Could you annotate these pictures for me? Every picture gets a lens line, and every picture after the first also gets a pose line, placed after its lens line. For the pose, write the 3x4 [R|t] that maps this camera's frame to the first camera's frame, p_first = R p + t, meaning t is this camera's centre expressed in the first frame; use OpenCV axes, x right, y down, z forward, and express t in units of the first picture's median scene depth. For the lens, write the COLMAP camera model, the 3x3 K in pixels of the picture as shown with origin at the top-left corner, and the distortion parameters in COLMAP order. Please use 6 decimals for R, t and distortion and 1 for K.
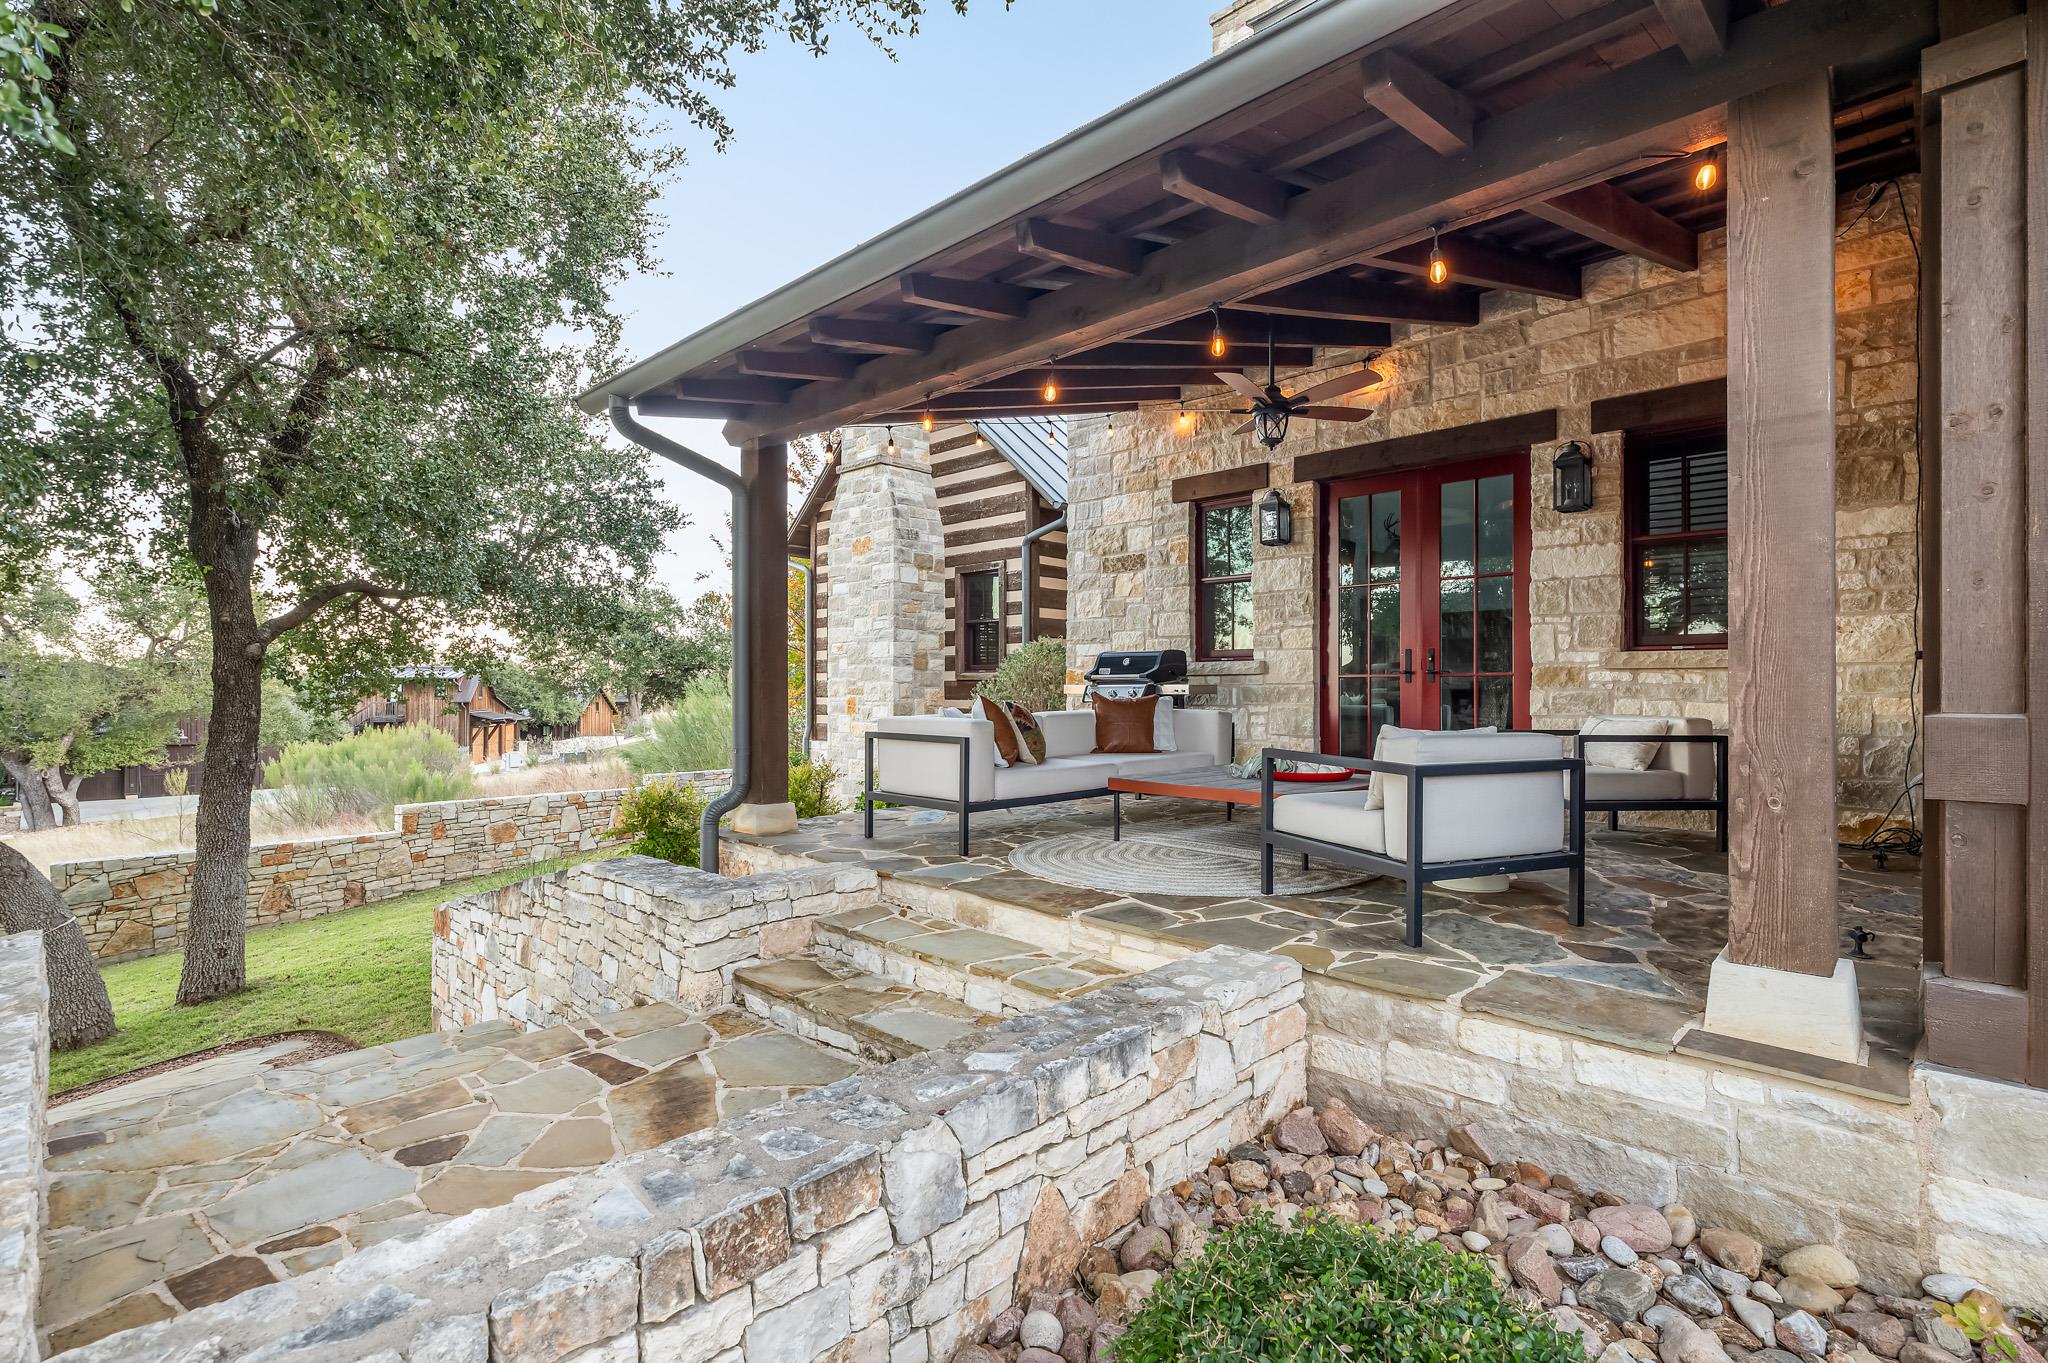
lens RADIAL K [[944.9, 0, 1026.5], [0, 944.9, 685.1], [0, 0, 1]] dist [-0.000054, -0.000325]
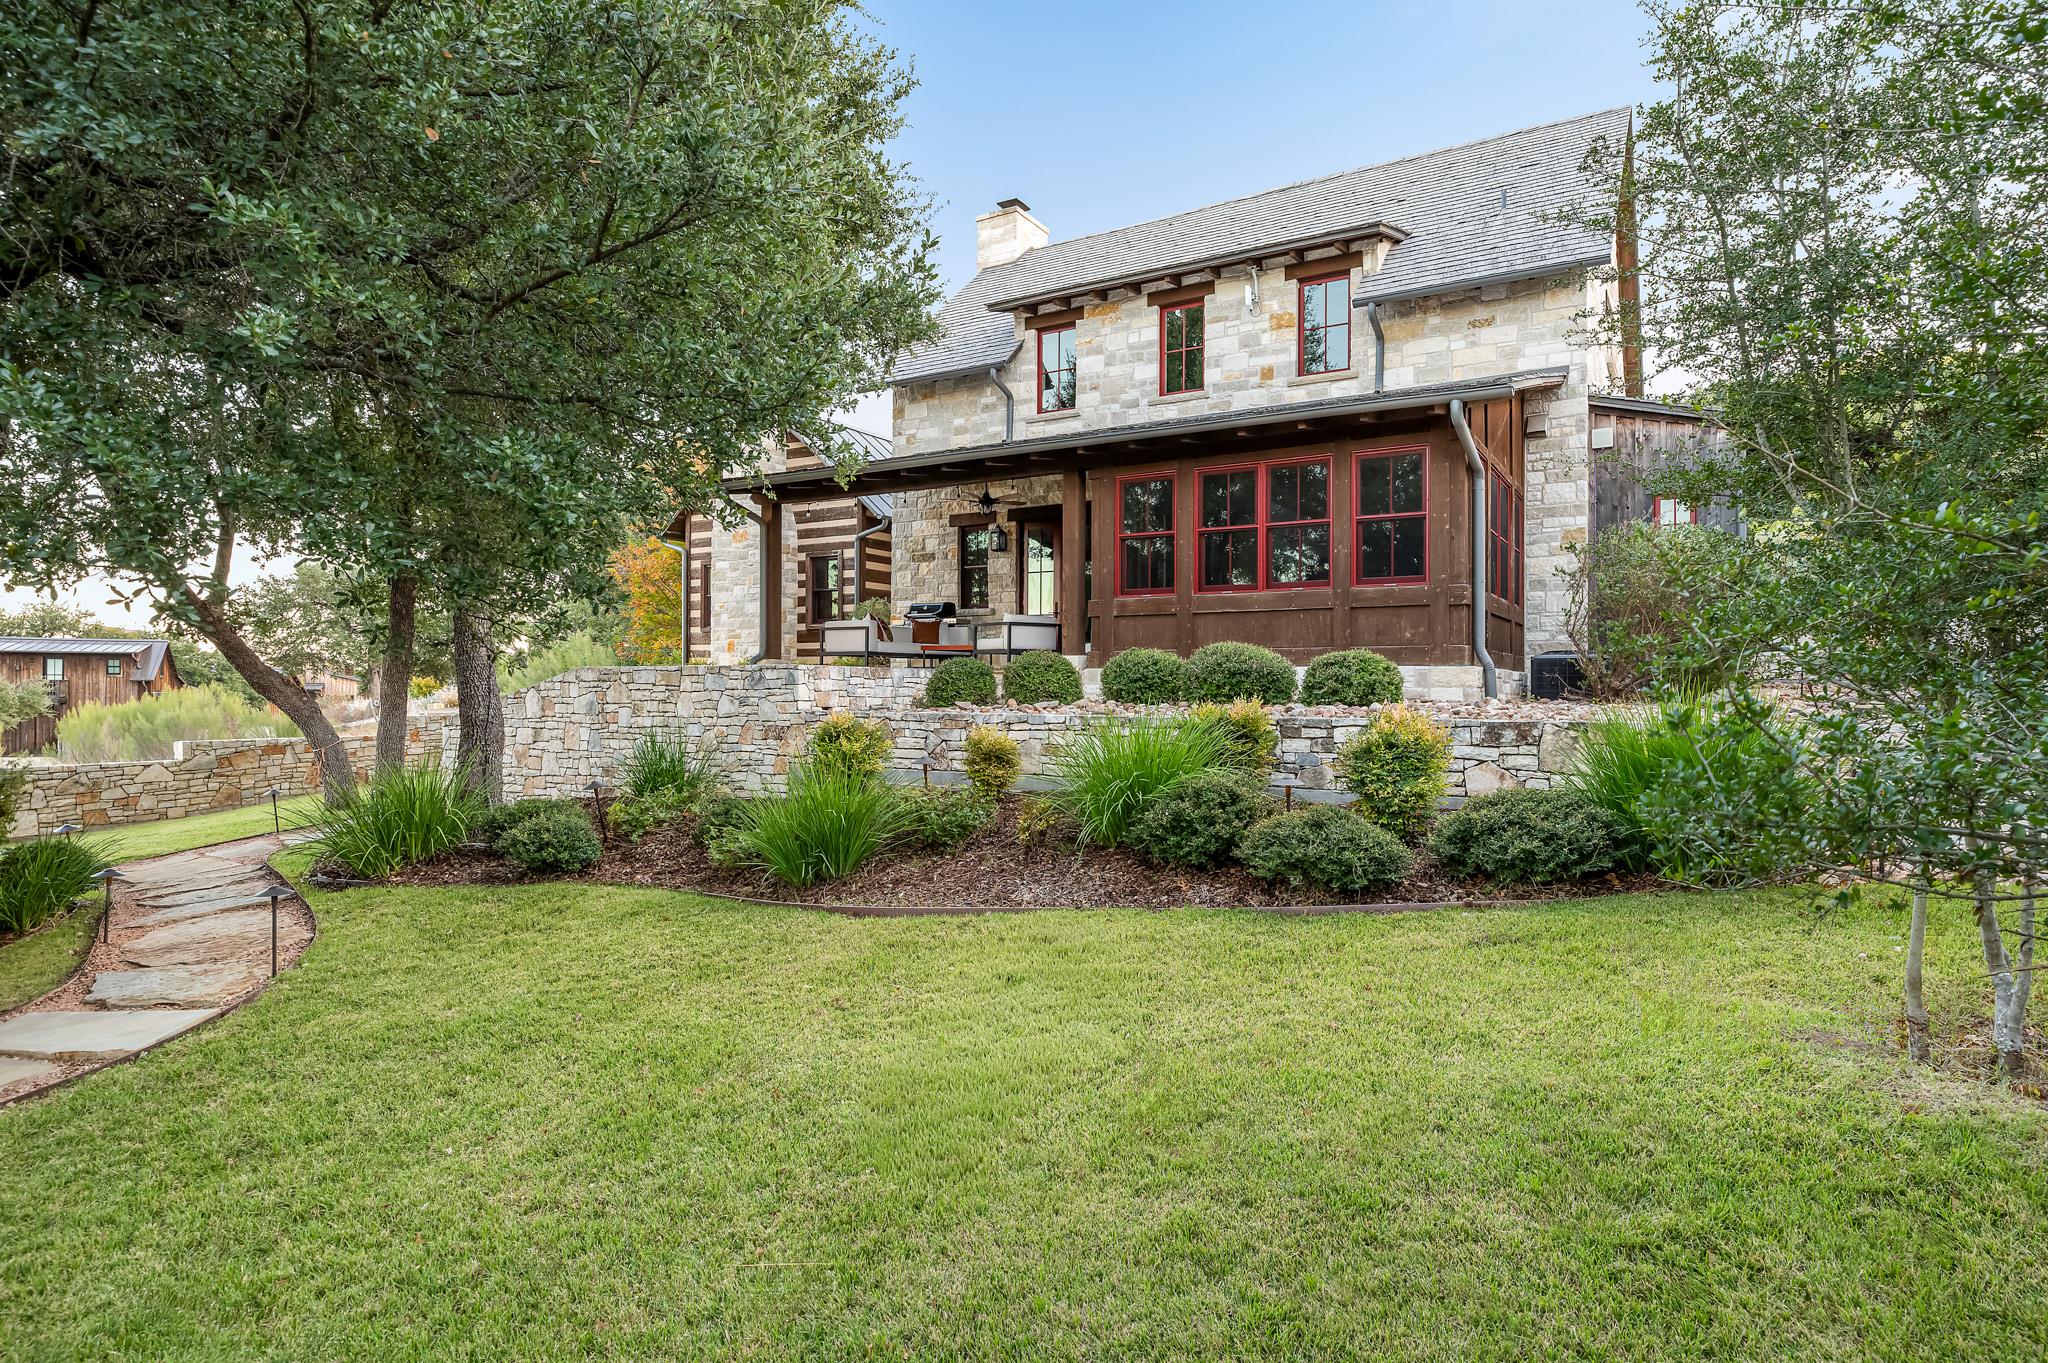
lens RADIAL K [[1174.5, 0, 1028.6], [0, 1174.5, 682.4], [0, 0, 1]] dist [0.002619, 0.000042]
pose [[0.978673, 0.006589, 0.205317, -0.167266], [-0.005432, 0.999966, -0.006202, 0.130391], [-0.205351, 0.004954, 0.978676, -1.300661]]
